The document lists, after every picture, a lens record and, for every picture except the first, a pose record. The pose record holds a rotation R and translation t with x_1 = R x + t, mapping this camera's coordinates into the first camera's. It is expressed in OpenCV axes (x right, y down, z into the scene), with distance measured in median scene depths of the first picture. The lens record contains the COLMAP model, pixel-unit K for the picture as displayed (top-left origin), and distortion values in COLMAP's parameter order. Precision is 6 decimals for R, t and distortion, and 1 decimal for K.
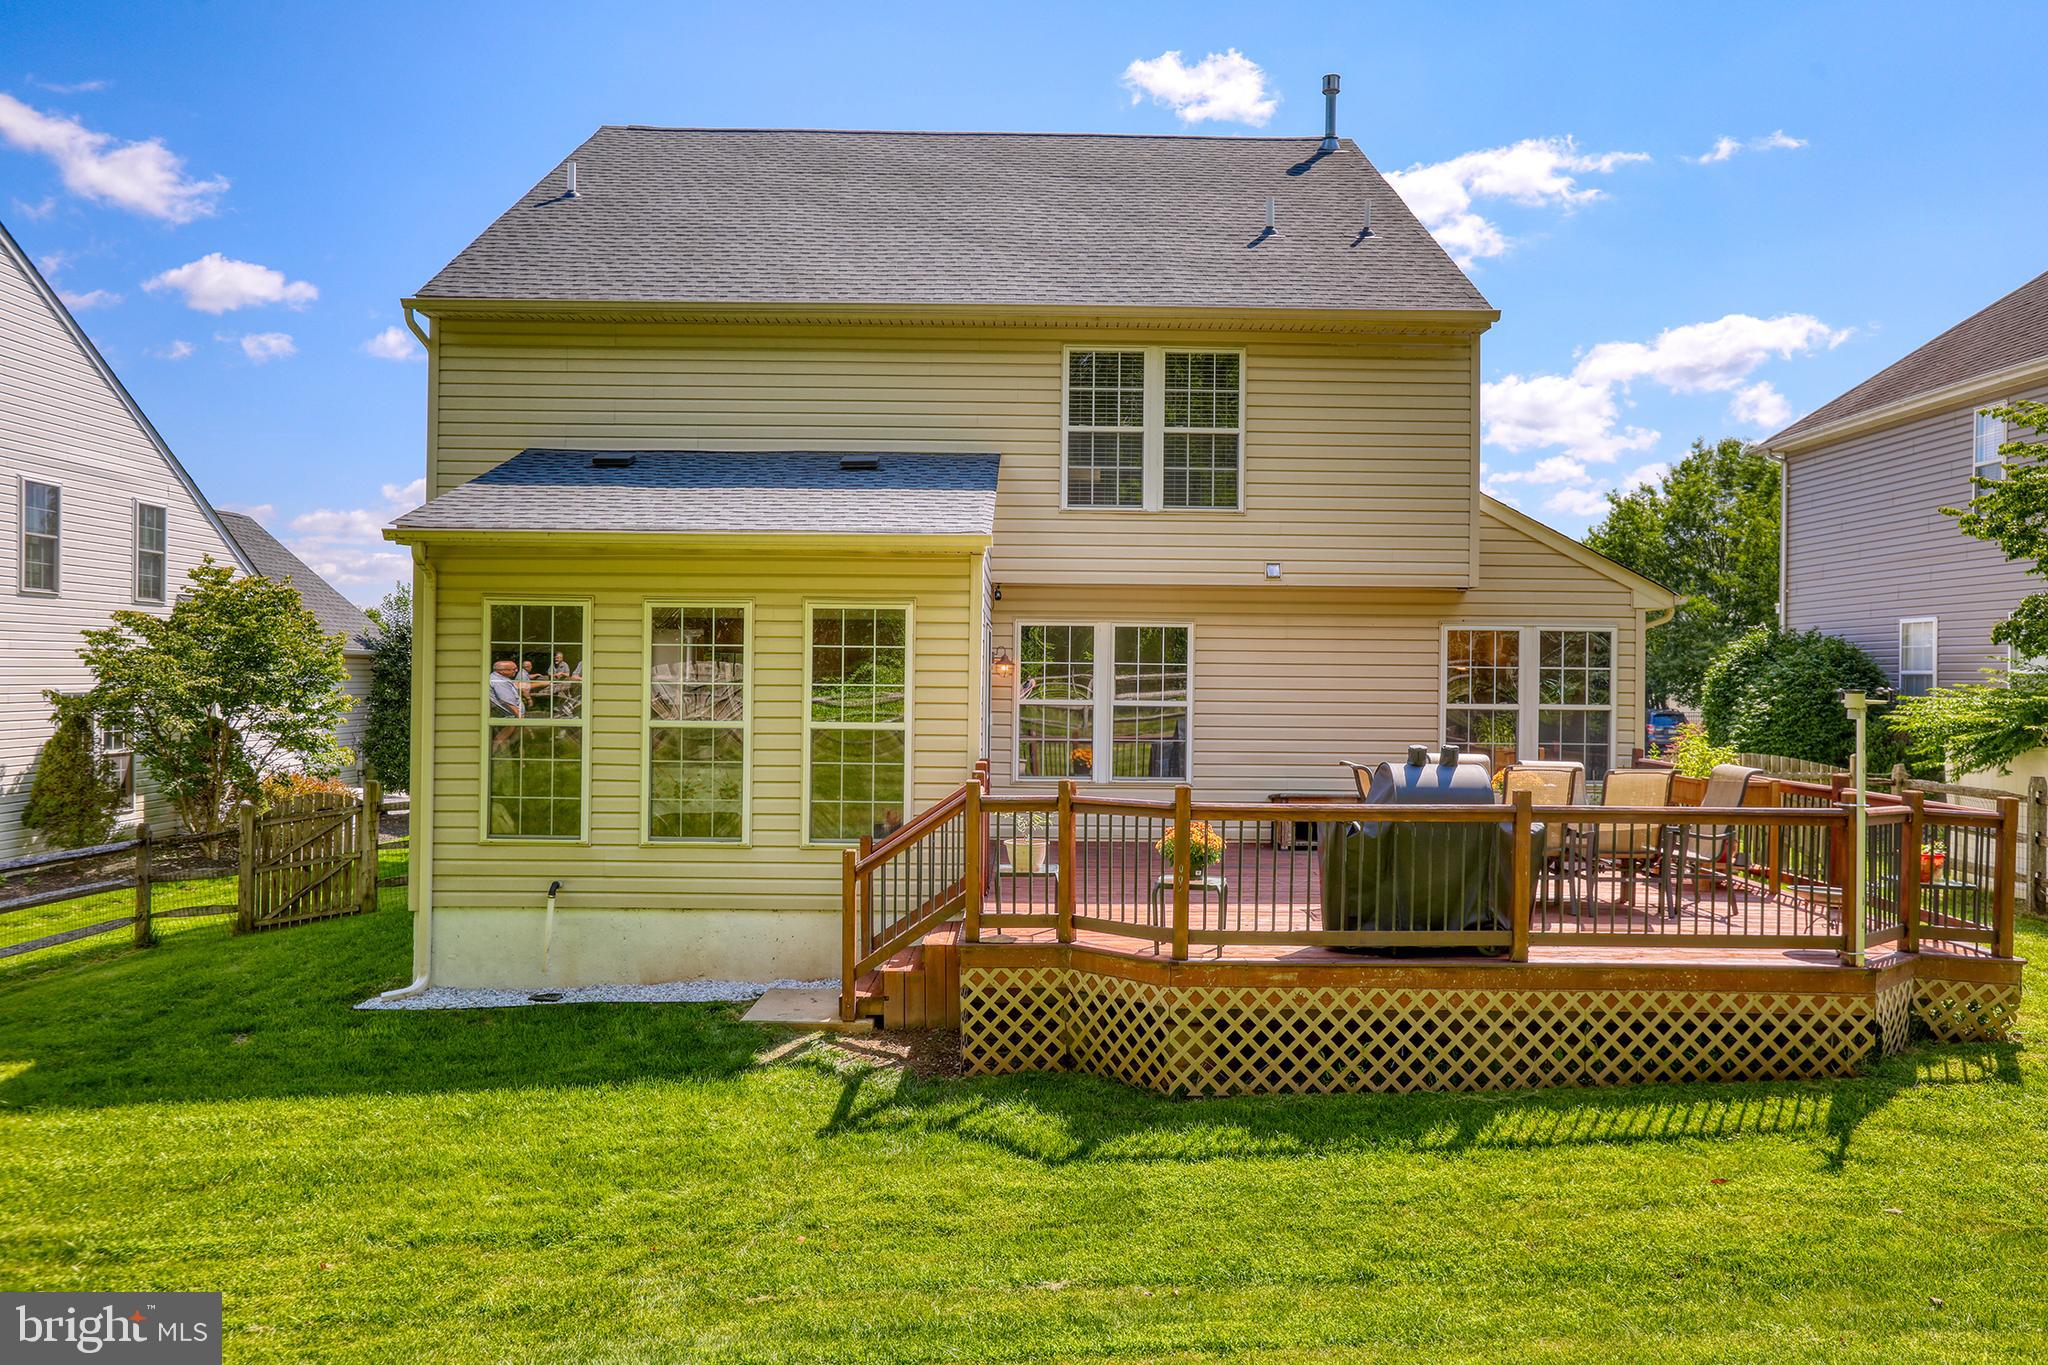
lens RADIAL K [[1422.1, 0, 1024.0], [0, 1422.1, 682.5], [0, 0, 1]] dist [-0.040416, 0.089958]
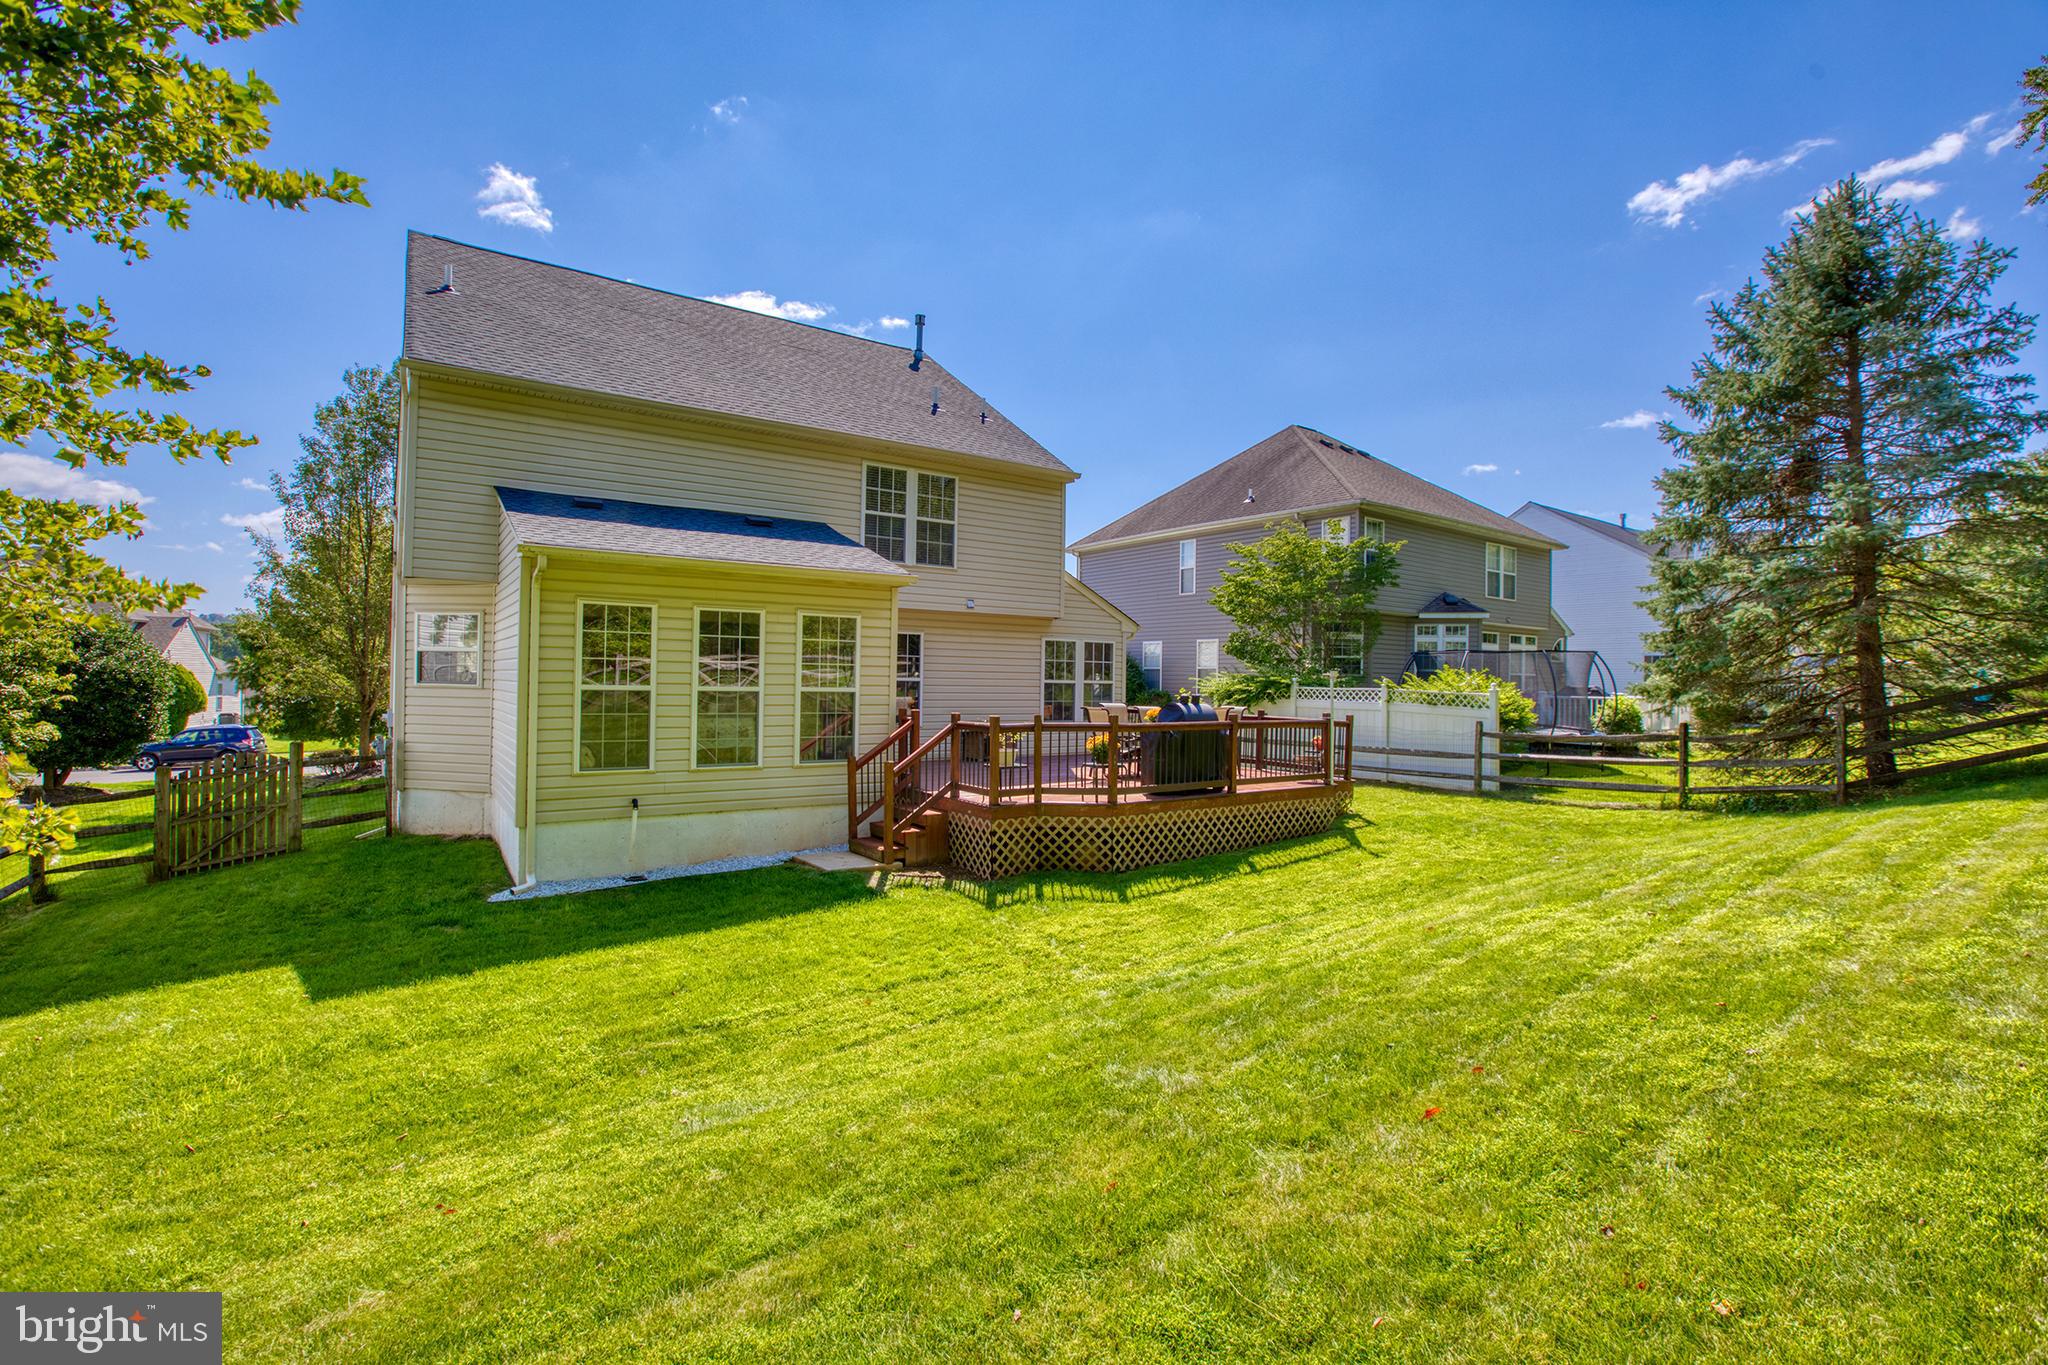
lens RADIAL K [[941.7, 0, 1024.0], [0, 941.7, 682.5], [0, 0, 1]] dist [-0.029551, -0.000203]
pose [[0.824611, 0.000563, 0.565700, -0.537151], [-0.003612, 0.999984, 0.004270, 0.016966], [-0.565688, -0.005565, 0.824600, -0.002850]]
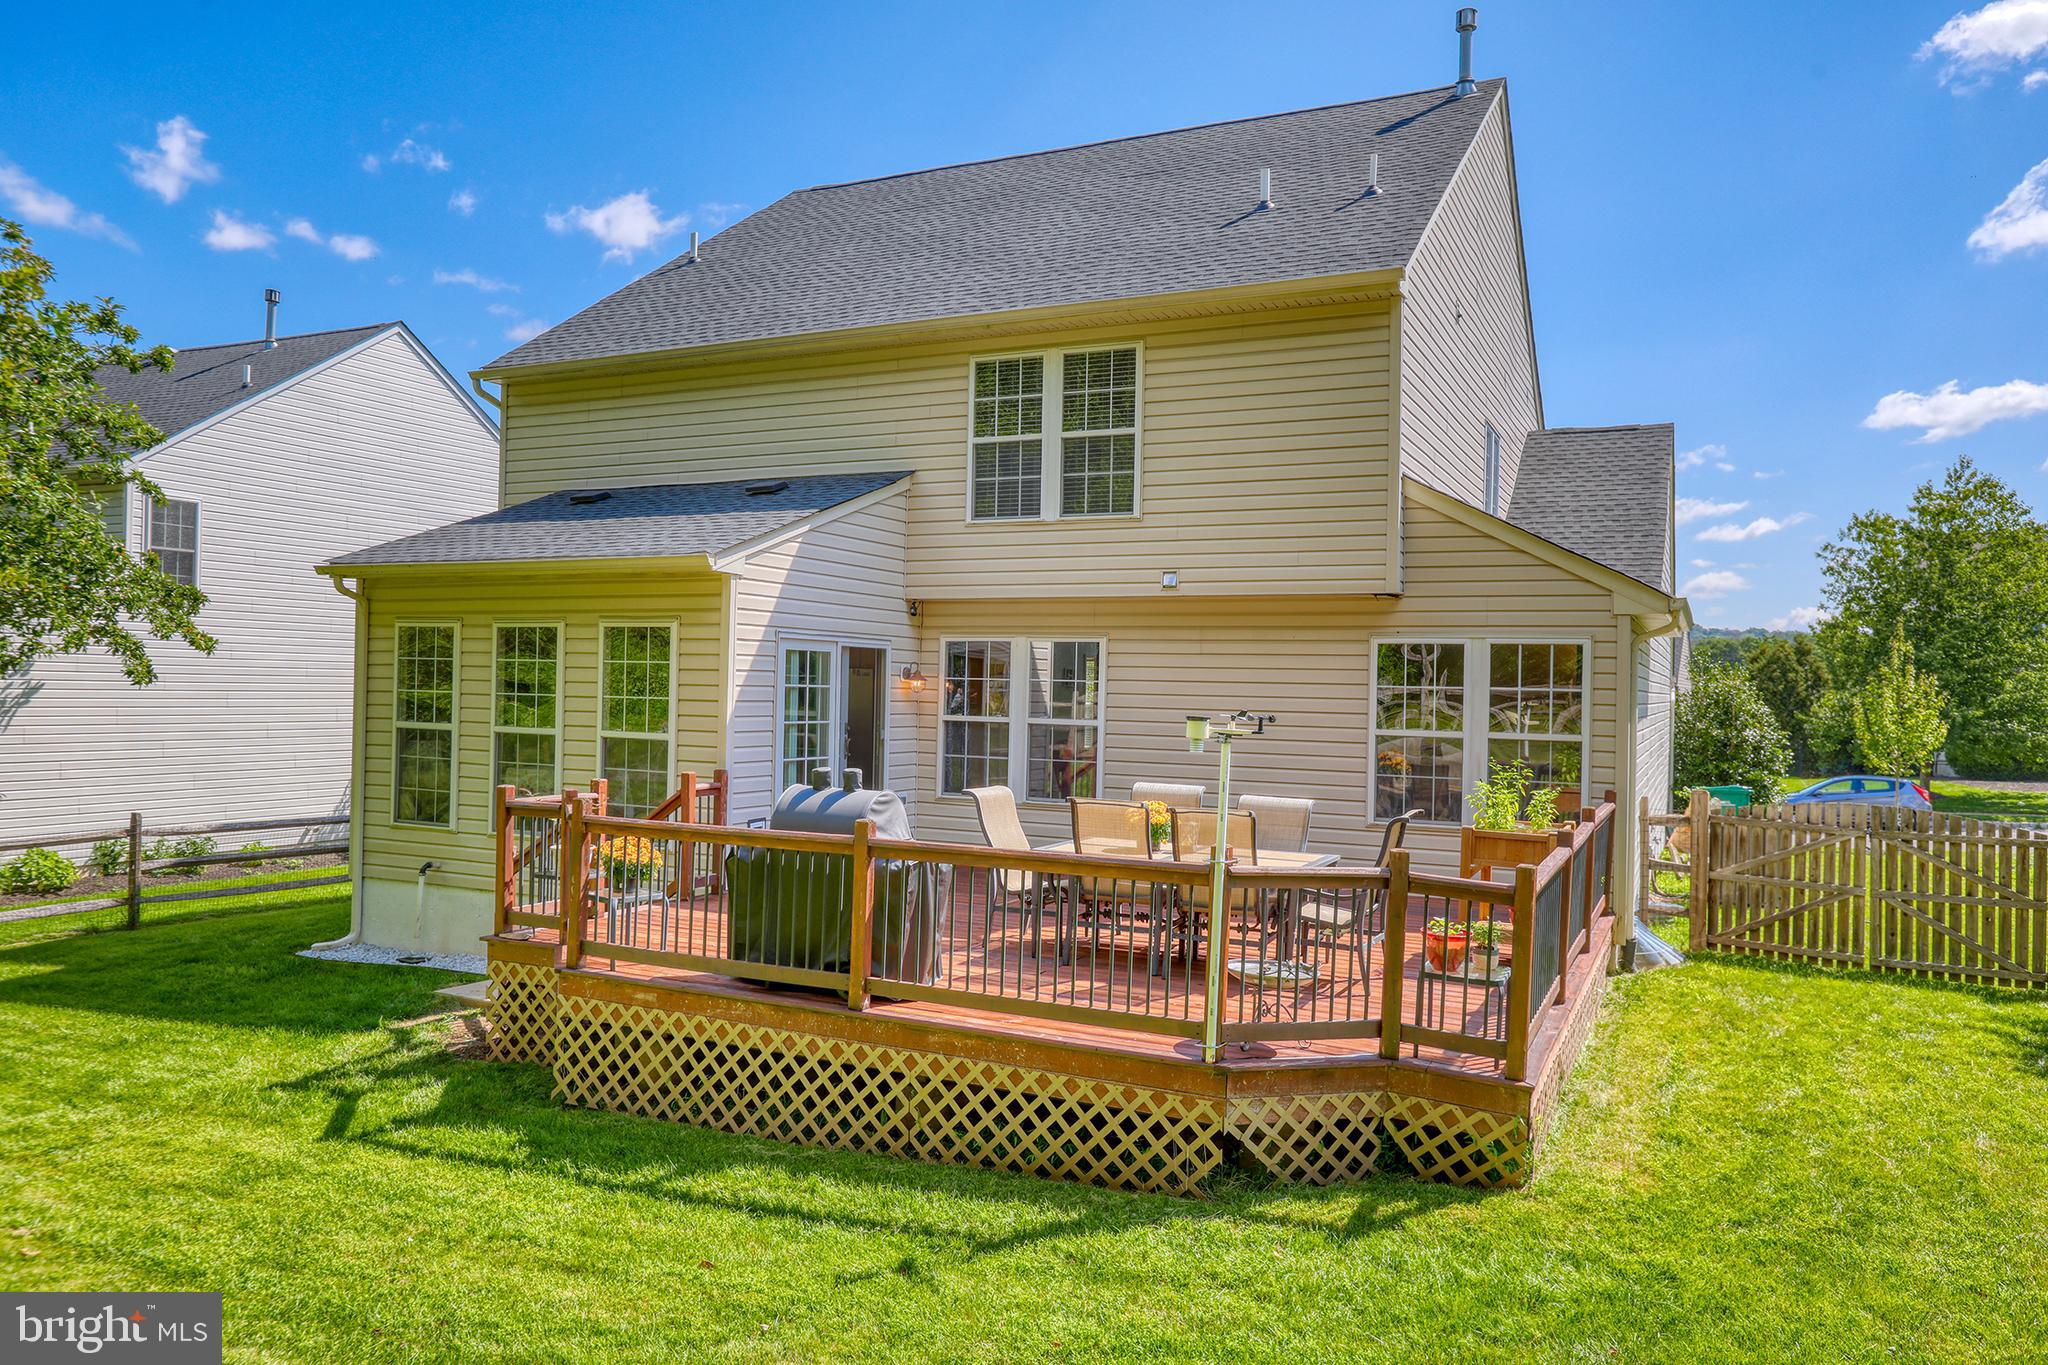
lens RADIAL K [[1422.1, 0, 1024.0], [0, 1422.1, 682.5], [0, 0, 1]] dist [-0.040416, 0.089958]
pose [[0.891033, 0.007724, -0.453874, 0.633612], [-0.012968, 0.999880, -0.008442, -0.004355], [0.453754, 0.013408, 0.891026, 0.175453]]
